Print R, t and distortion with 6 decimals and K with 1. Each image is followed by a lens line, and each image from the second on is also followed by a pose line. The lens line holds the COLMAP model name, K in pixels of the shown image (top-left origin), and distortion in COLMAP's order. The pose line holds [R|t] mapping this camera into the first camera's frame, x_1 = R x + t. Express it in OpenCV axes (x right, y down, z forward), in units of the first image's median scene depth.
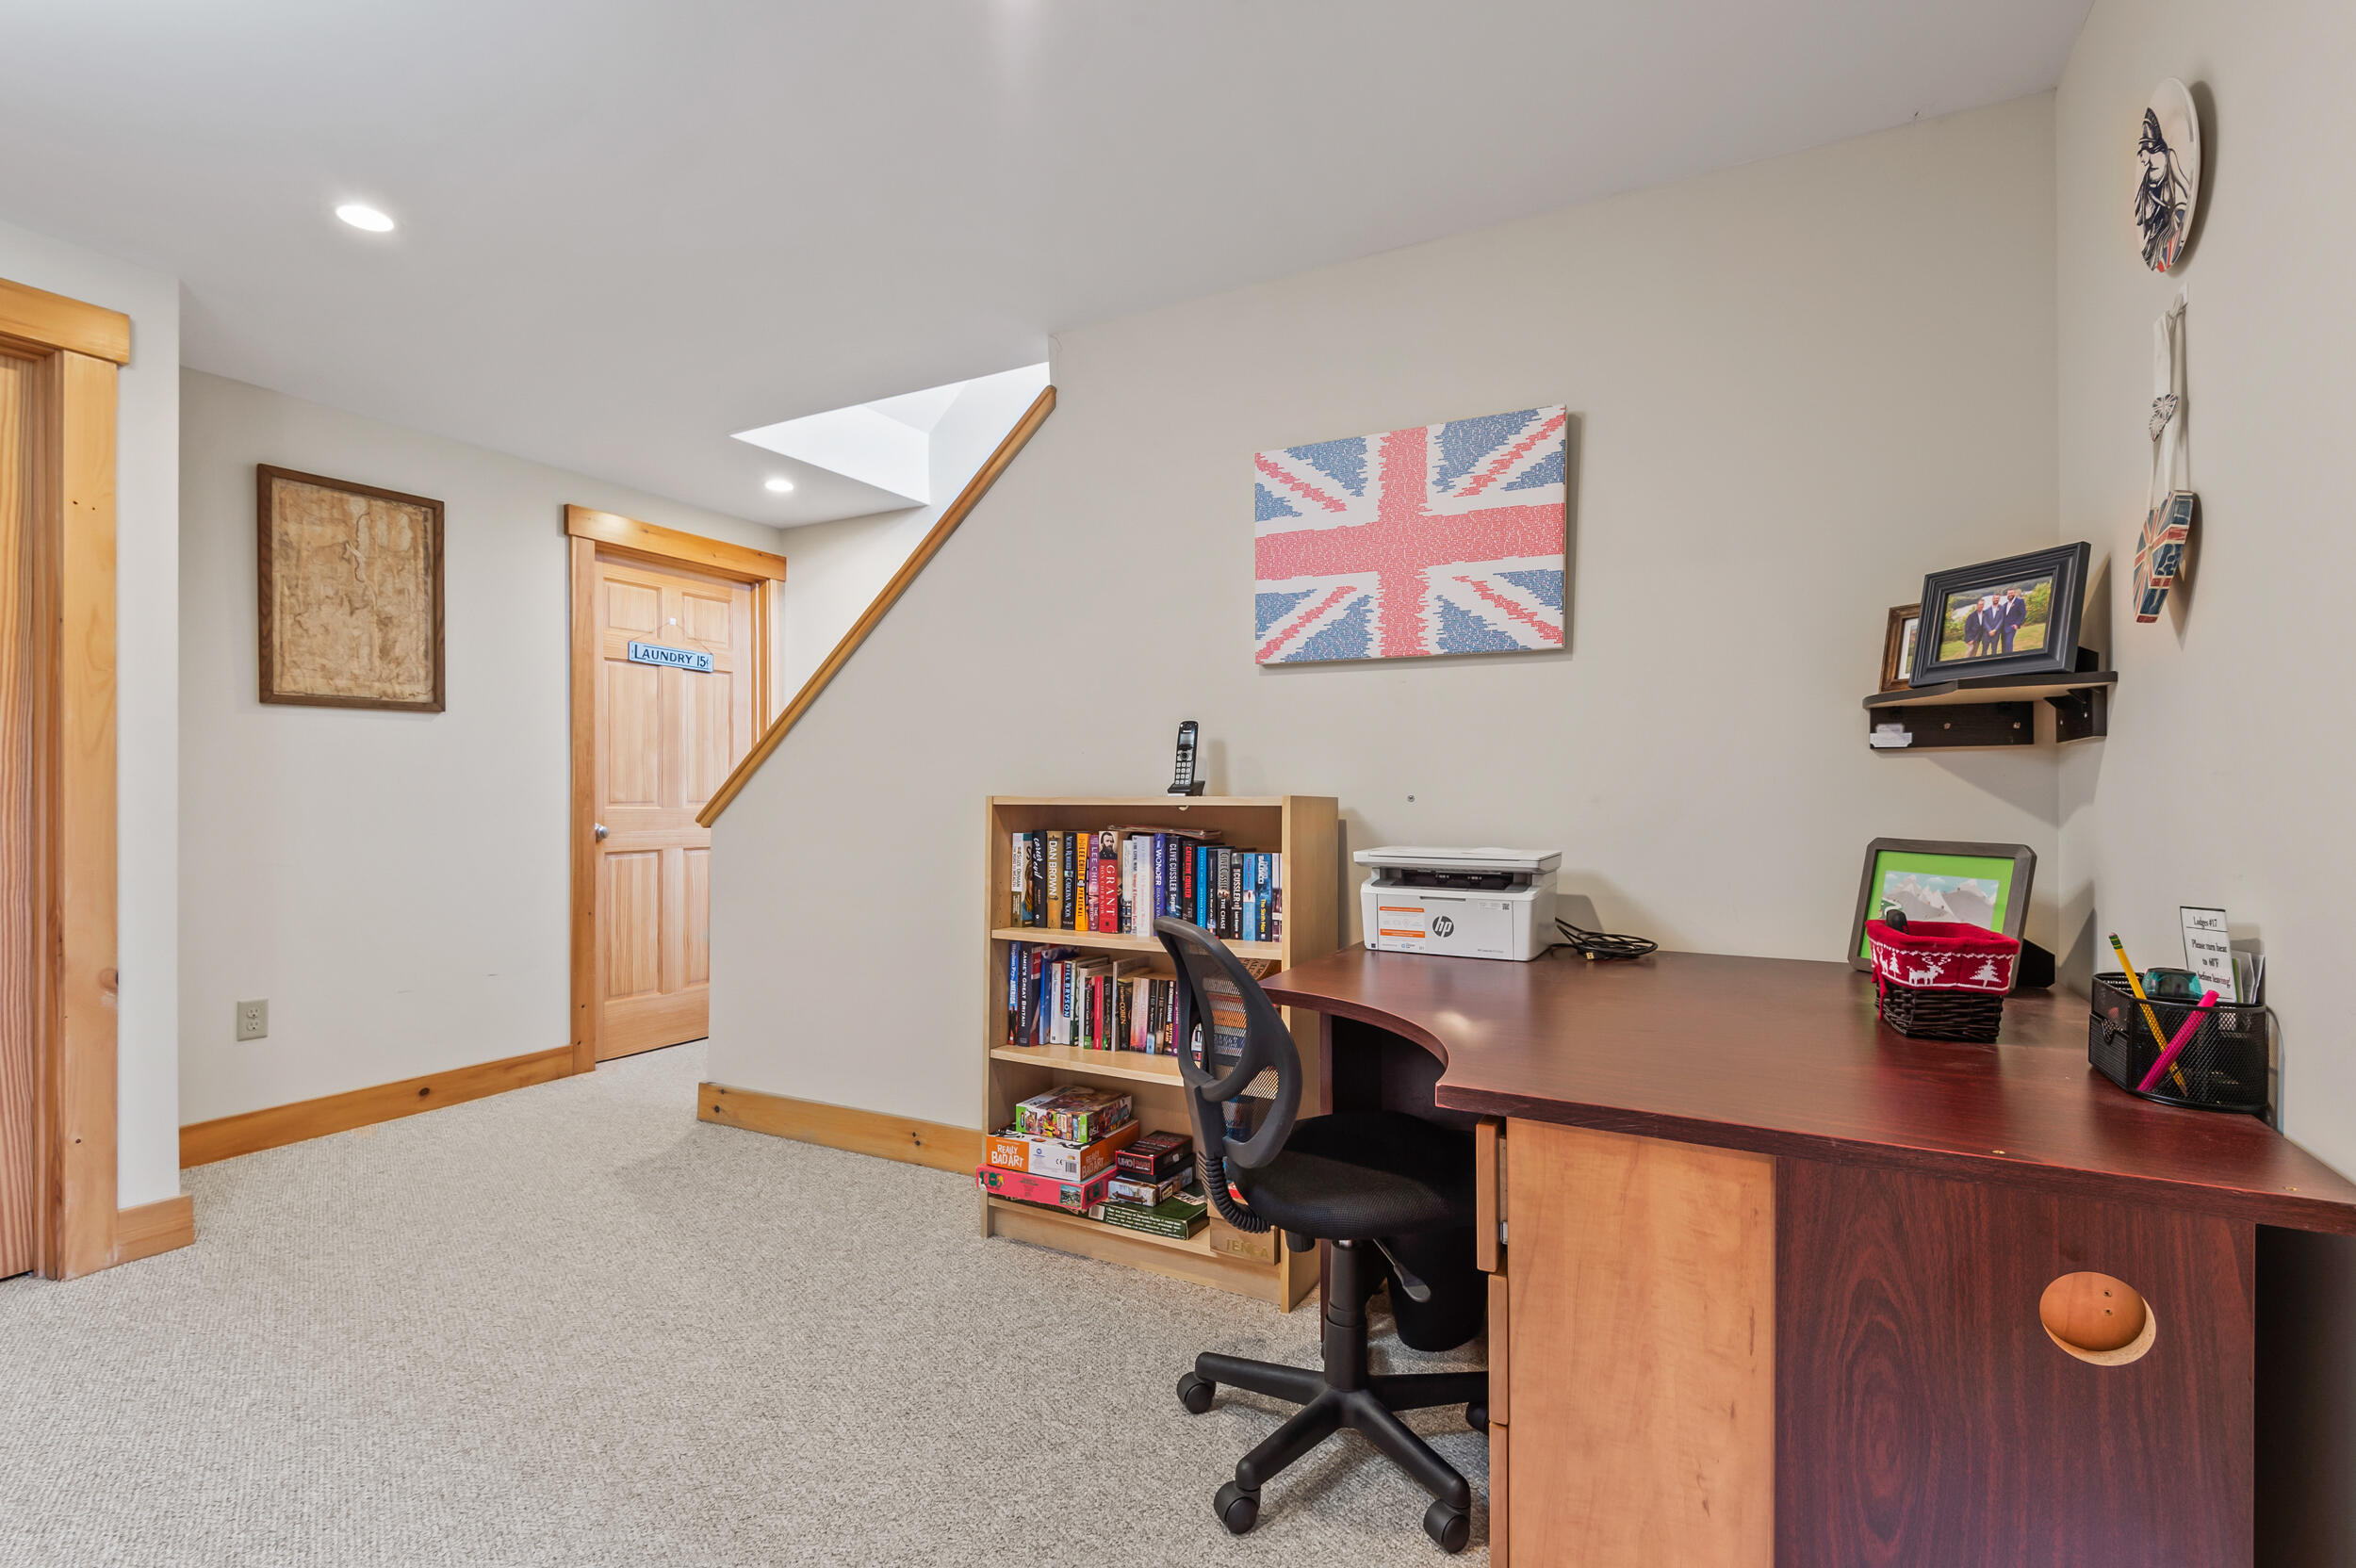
lens RADIAL K [[1078.8, 0, 1175.0], [0, 1078.8, 787.7], [0, 0, 1]] dist [0.005344, -0.004534]
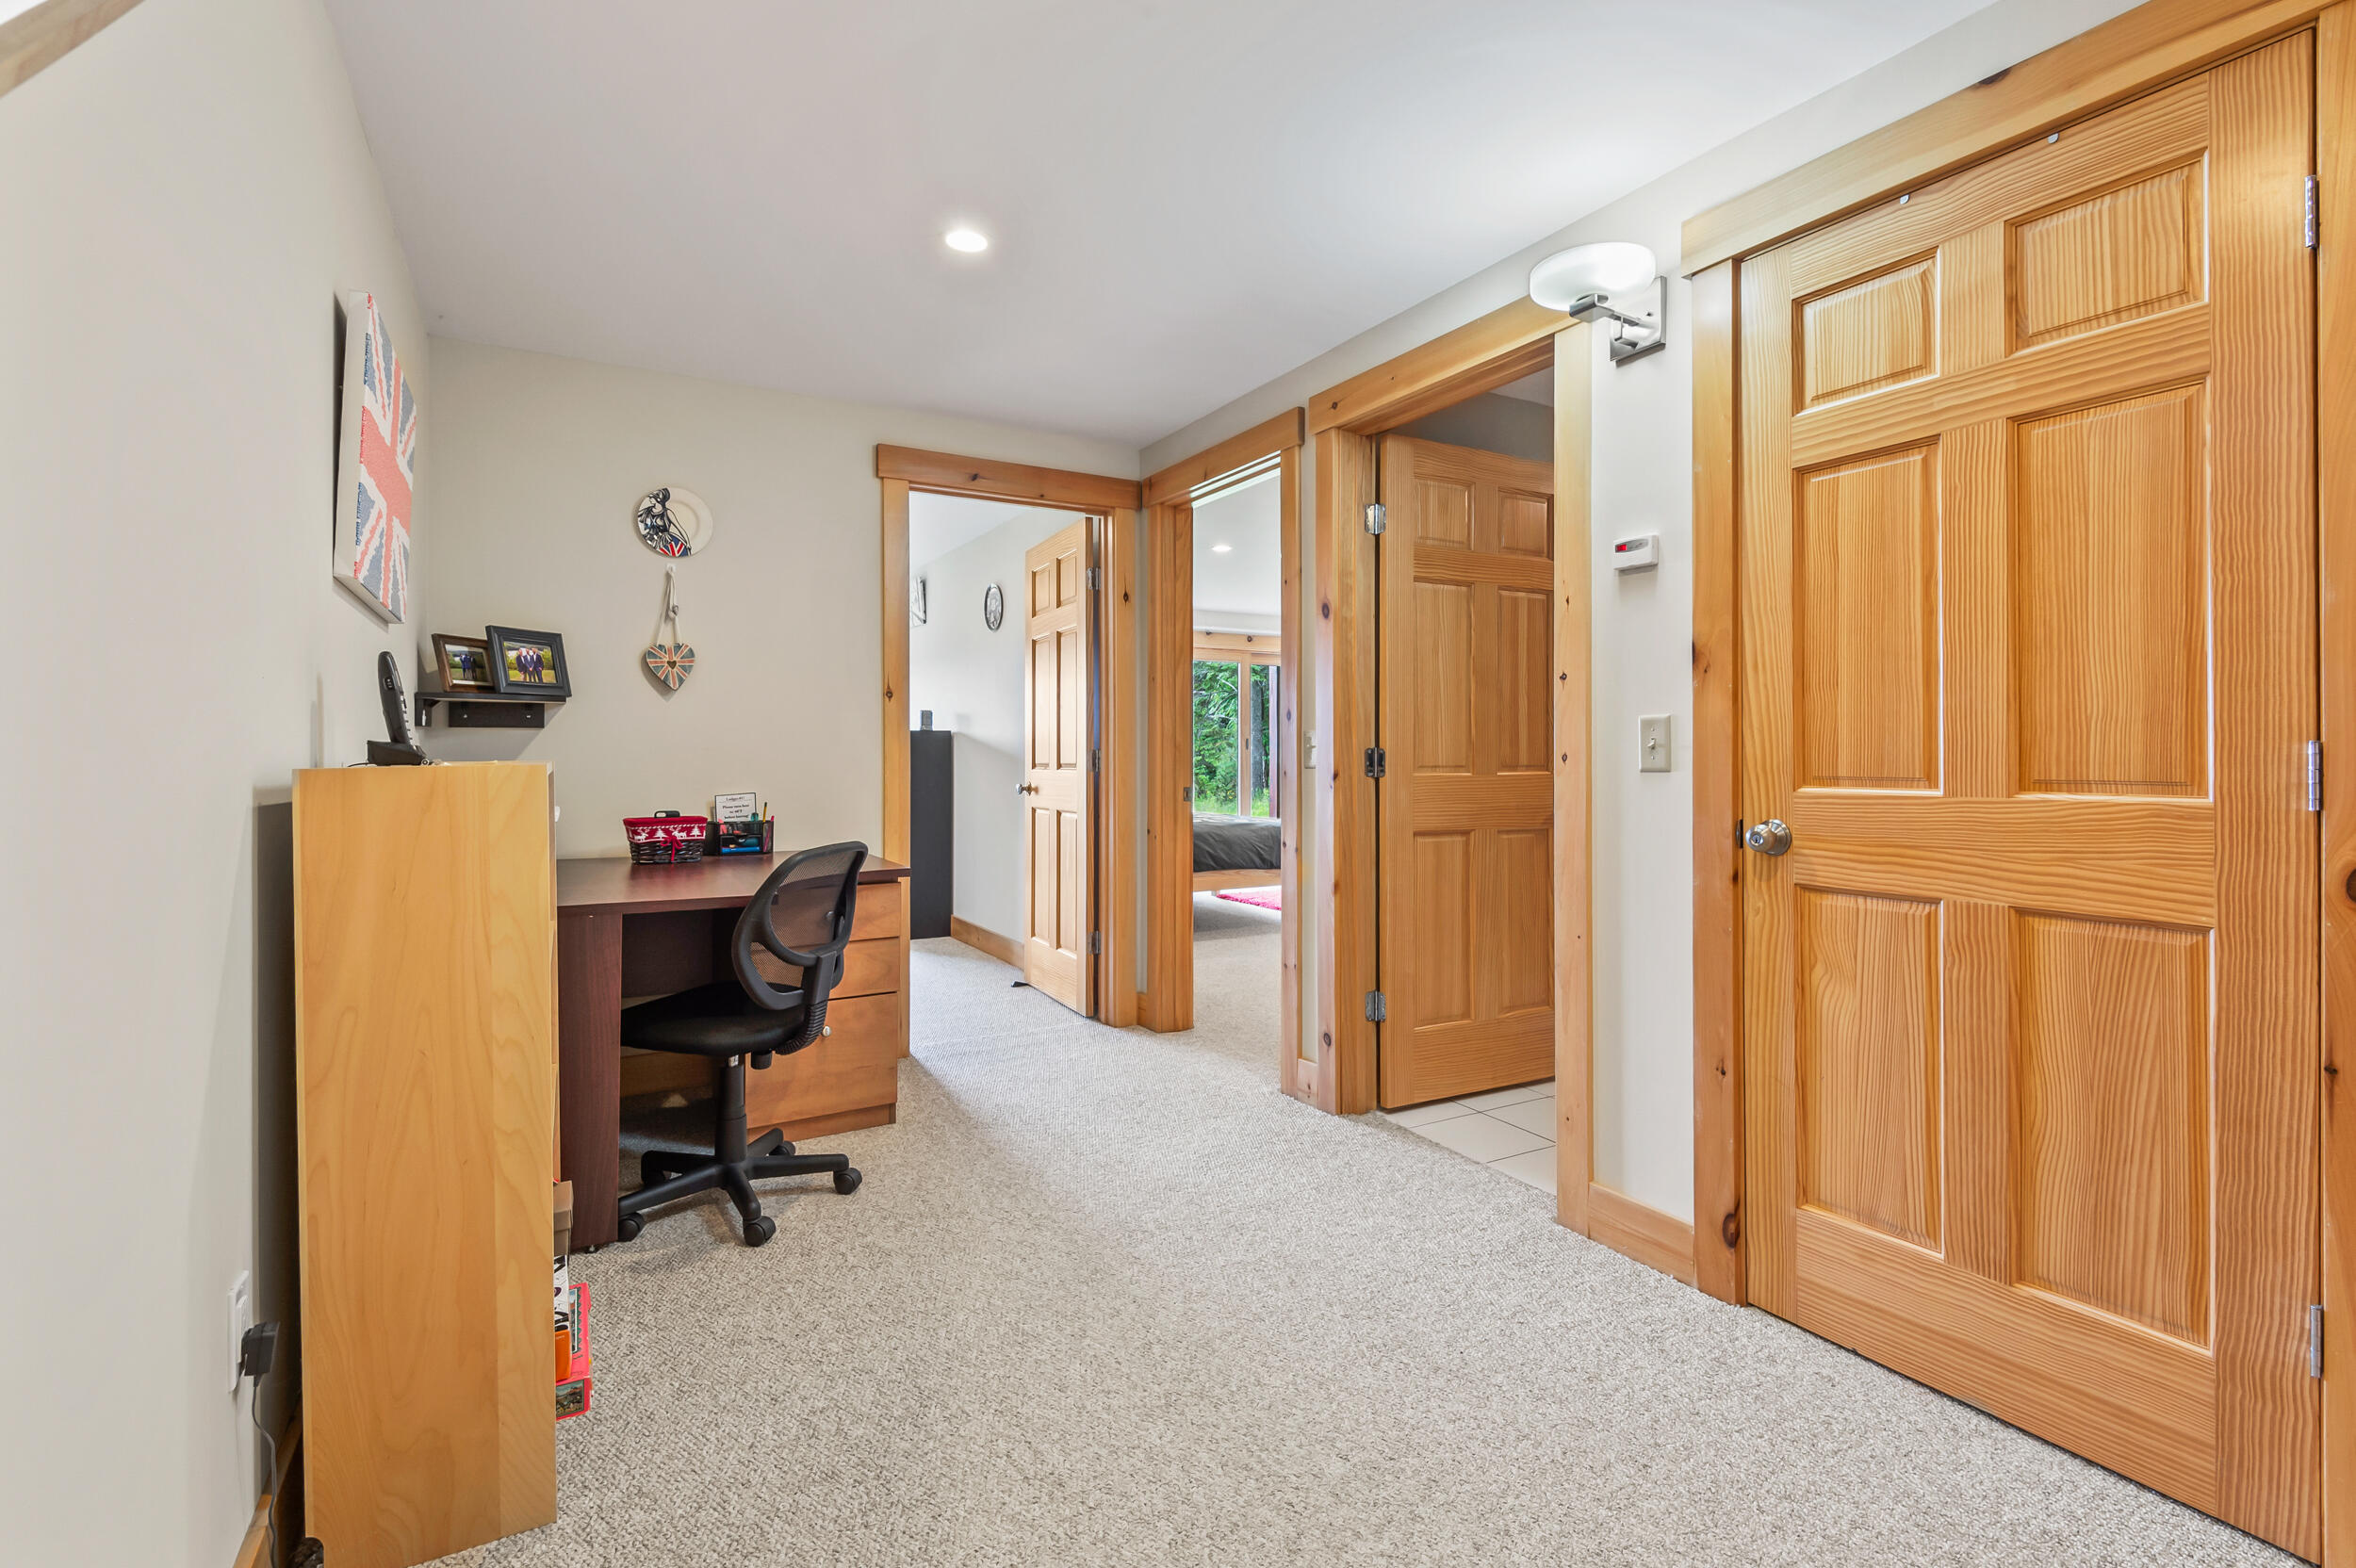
lens RADIAL K [[1078.8, 0, 1172.8], [0, 1078.8, 761.8], [0, 0, 1]] dist [0.005344, -0.004534]
pose [[-0.844148, -0.009289, 0.536030, -1.179959], [0.002181, 0.999782, 0.020760, -0.020203], [-0.536106, 0.018694, -0.843944, 1.982746]]
